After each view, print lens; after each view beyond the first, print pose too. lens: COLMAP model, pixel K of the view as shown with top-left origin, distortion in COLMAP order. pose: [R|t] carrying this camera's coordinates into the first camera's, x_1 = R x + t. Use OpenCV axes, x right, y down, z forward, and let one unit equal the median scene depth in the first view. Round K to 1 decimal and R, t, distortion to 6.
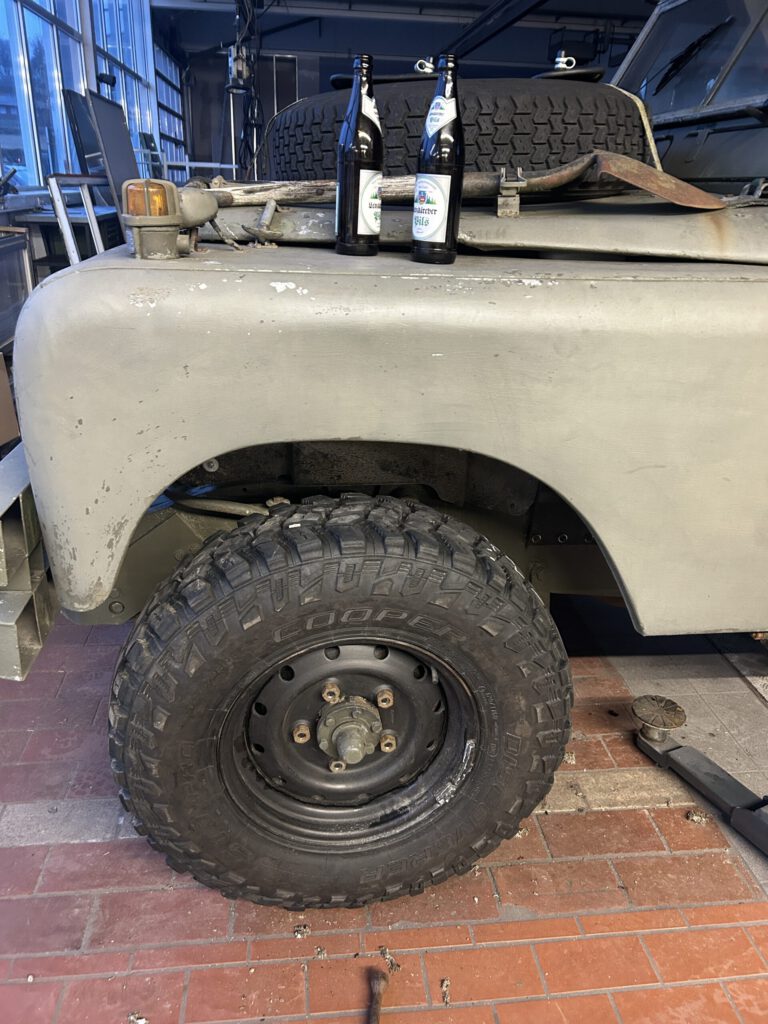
lens RADIAL K [[774.7, 0, 384.0], [0, 774.7, 512.0], [0, 0, 1]] dist [0.061121, -0.072372]
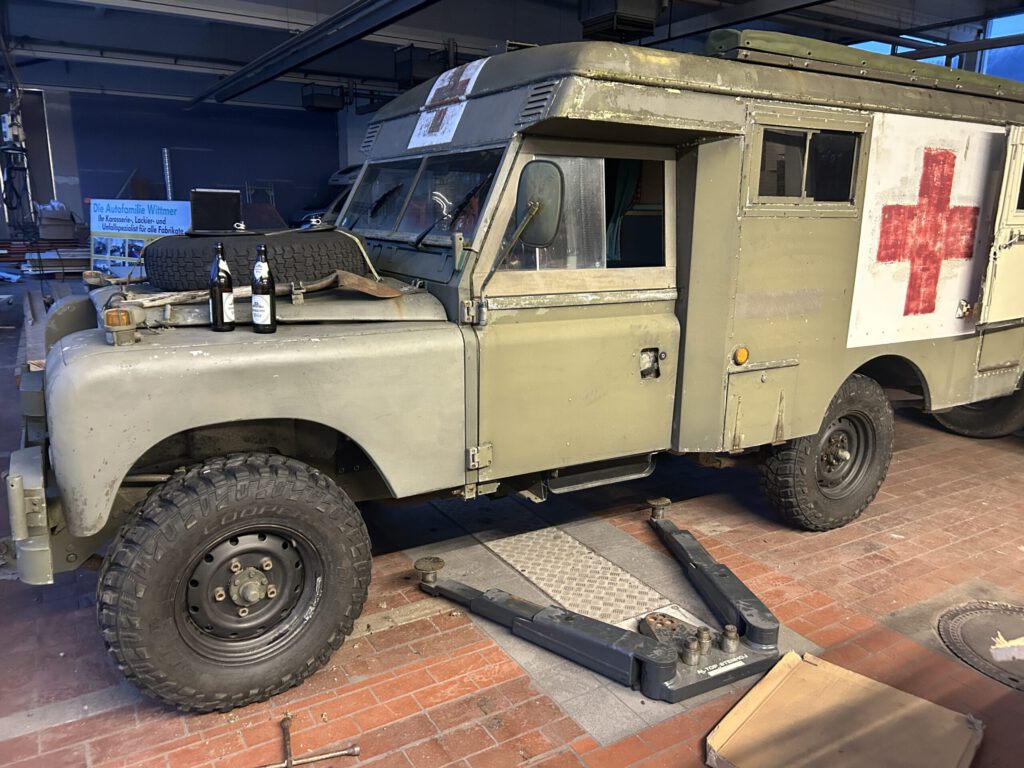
lens RADIAL K [[774.7, 0, 516.0], [0, 774.7, 396.6], [0, 0, 1]] dist [0.061121, -0.072372]
pose [[0.909297, -0.120281, 0.398386, -0.155881], [0.176881, 0.978248, -0.108369, 0.165907], [-0.376686, 0.169007, 0.910793, -0.973374]]
